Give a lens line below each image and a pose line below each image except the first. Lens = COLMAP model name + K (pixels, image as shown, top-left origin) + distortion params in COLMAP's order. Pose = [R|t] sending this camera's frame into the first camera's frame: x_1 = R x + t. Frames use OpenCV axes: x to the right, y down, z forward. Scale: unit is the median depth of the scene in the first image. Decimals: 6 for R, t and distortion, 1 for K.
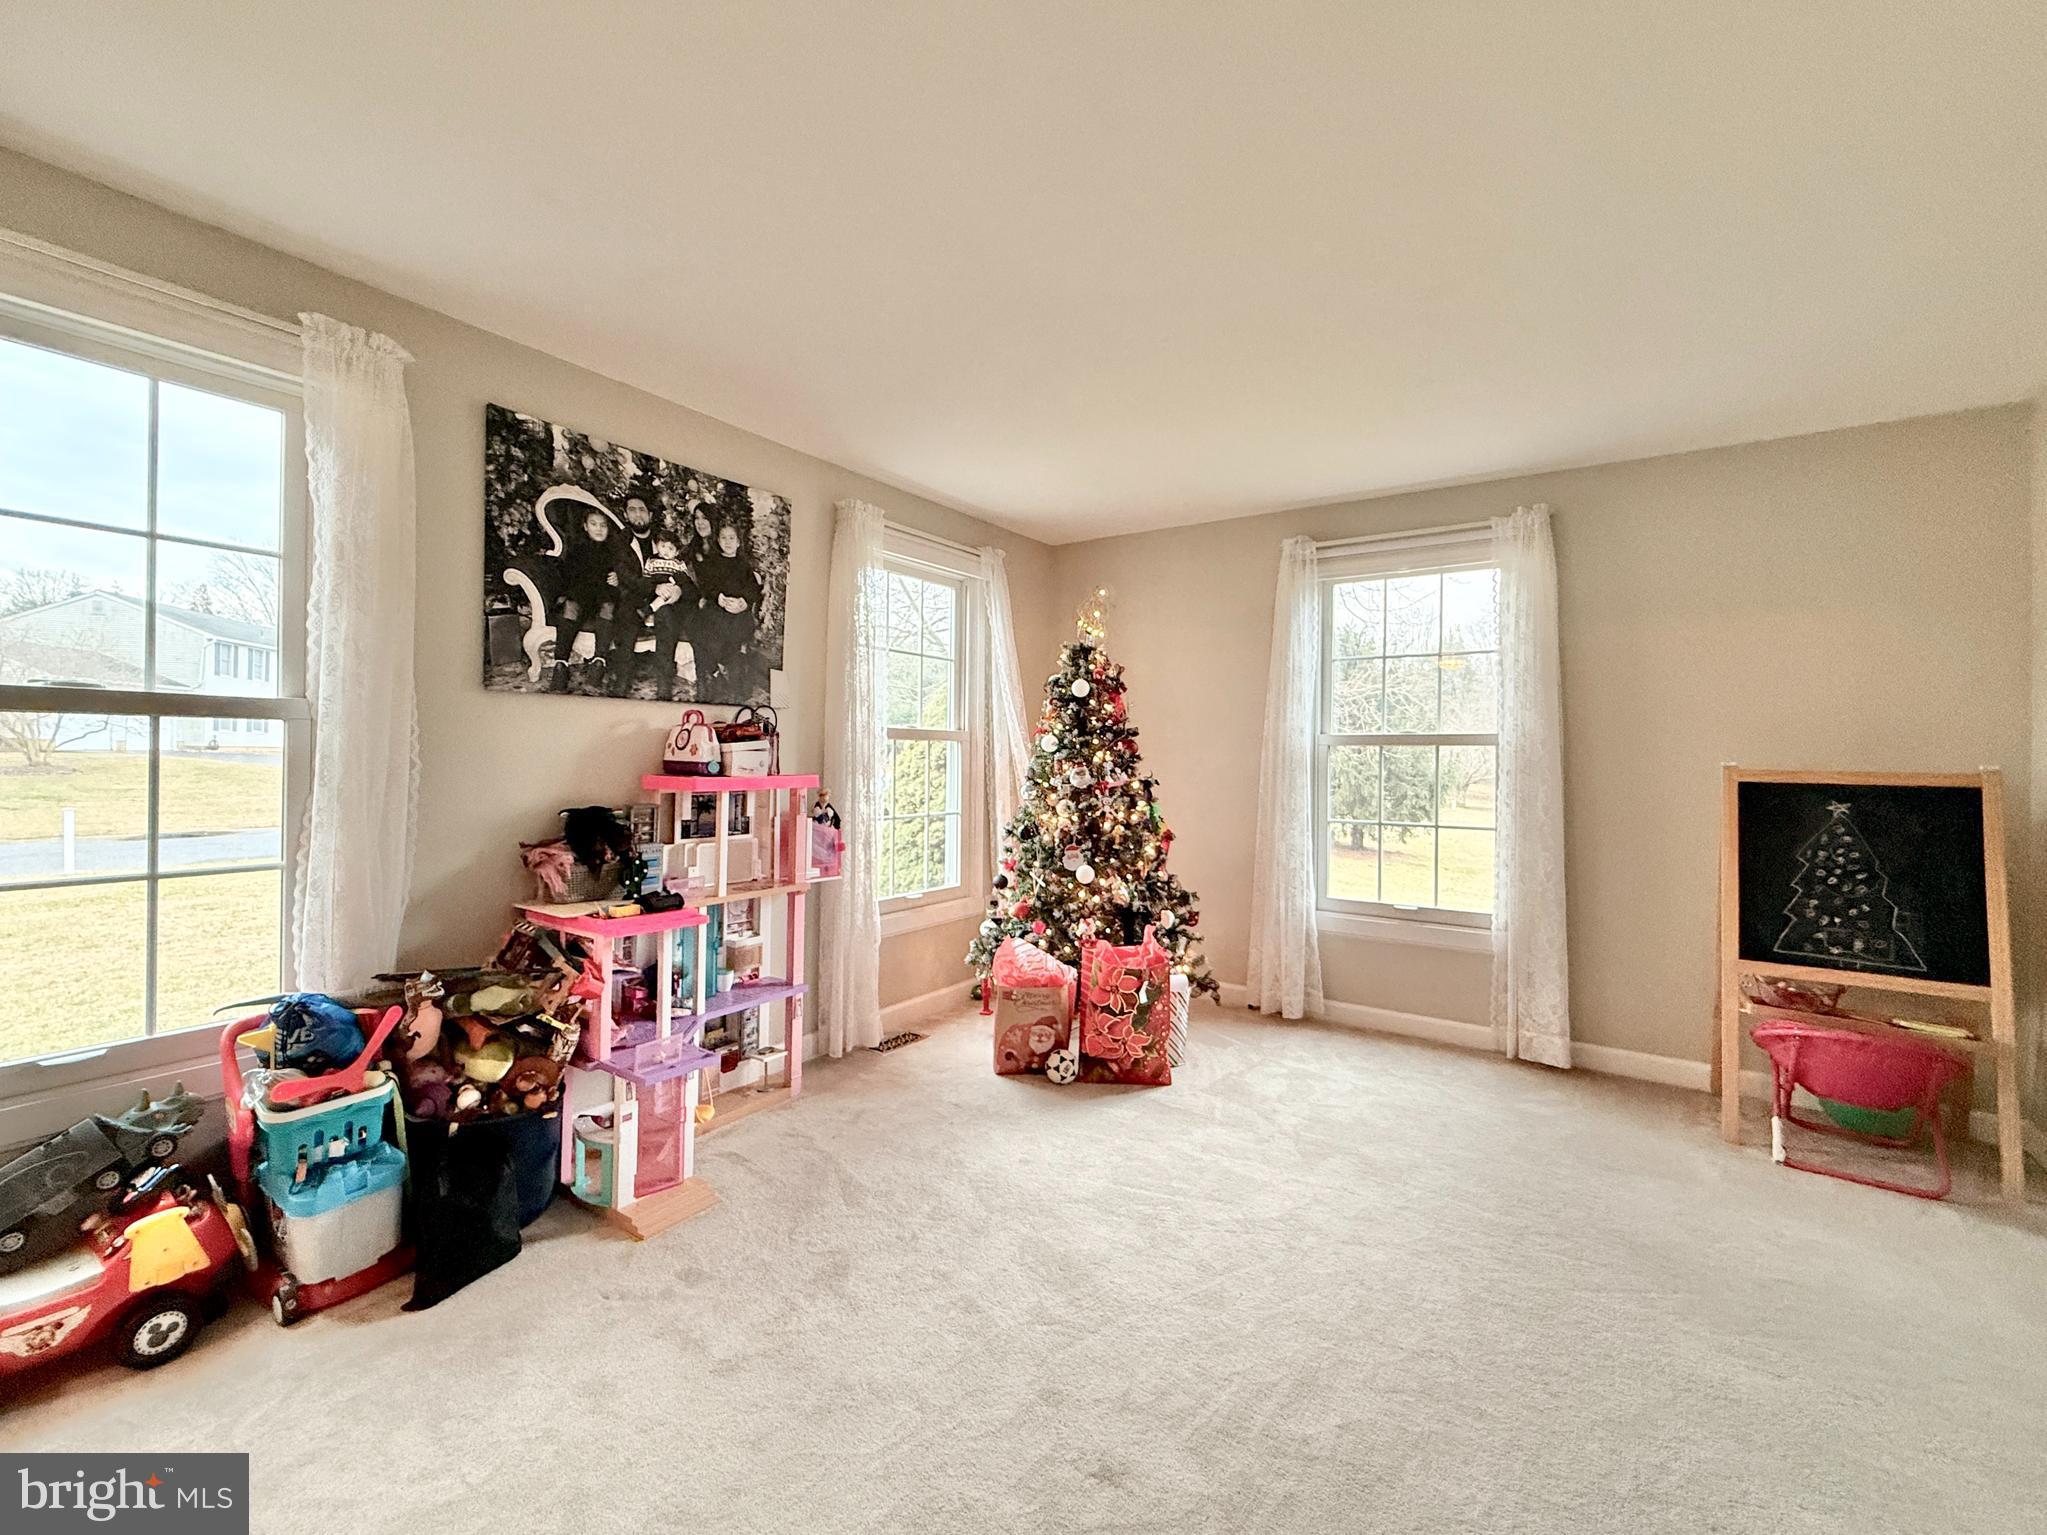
lens RADIAL K [[836.5, 0, 1021.2], [0, 836.5, 753.8], [0, 0, 1]] dist [-0.004180, 0.000256]
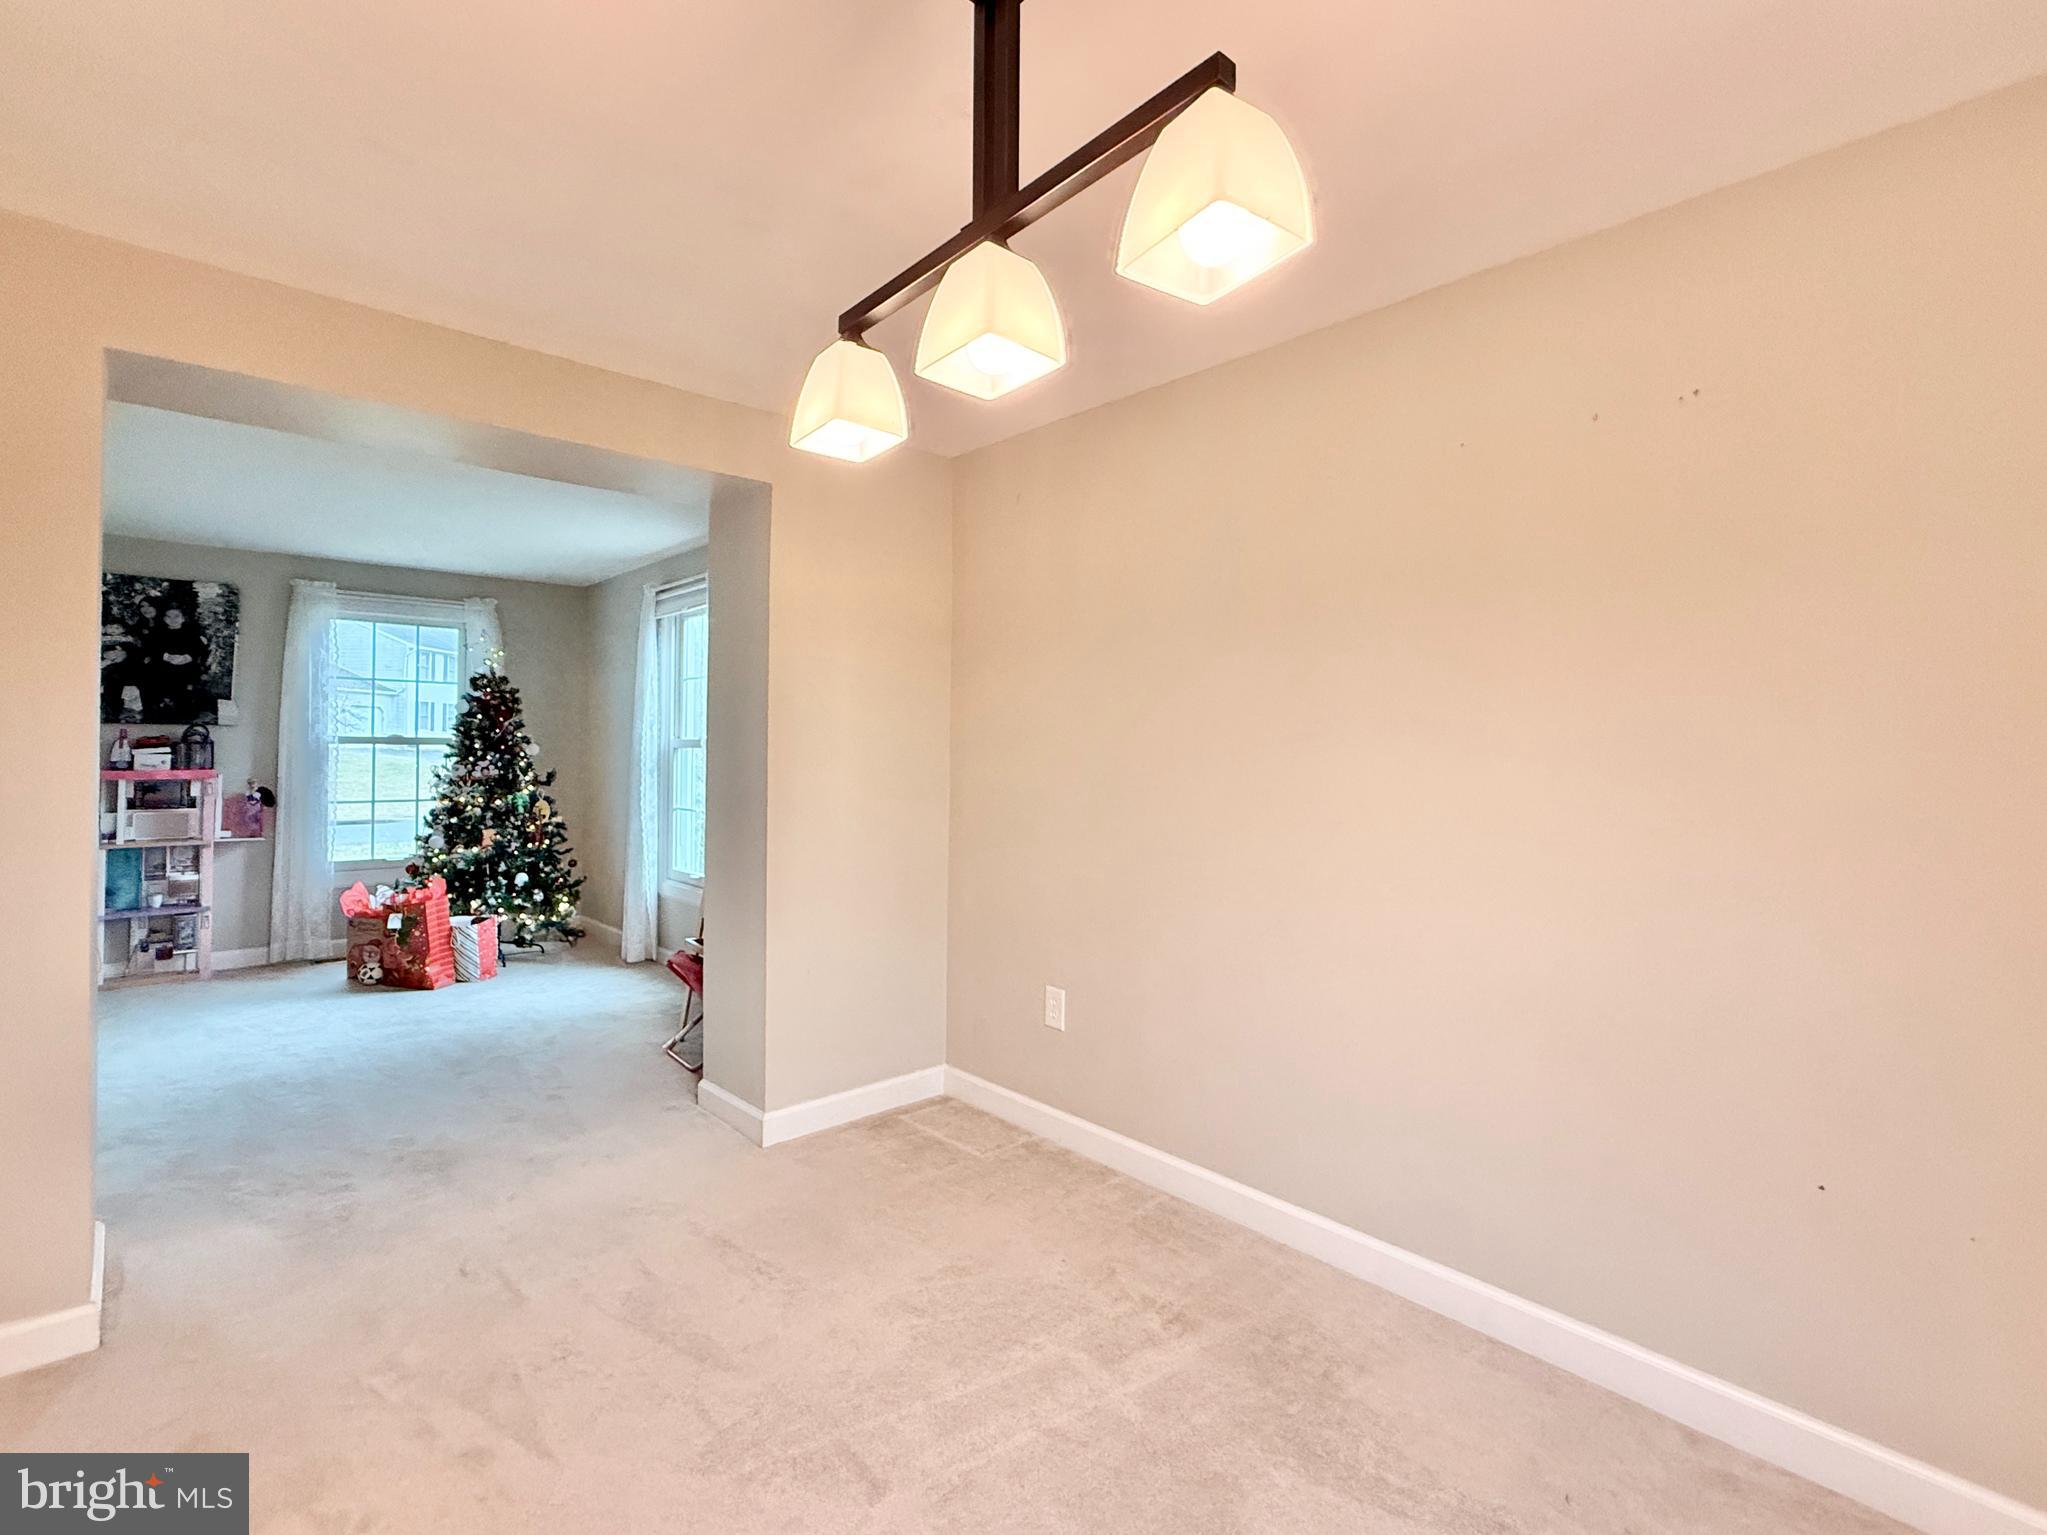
lens RADIAL K [[941.8, 0, 1011.7], [0, 941.8, 747.4], [0, 0, 1]] dist [-0.002459, 0.000455]
pose [[0.971638, -0.002397, -0.236462, 1.654529], [0.001291, 0.999987, -0.004832, -0.005077], [0.236470, 0.004390, 0.971629, -0.343657]]
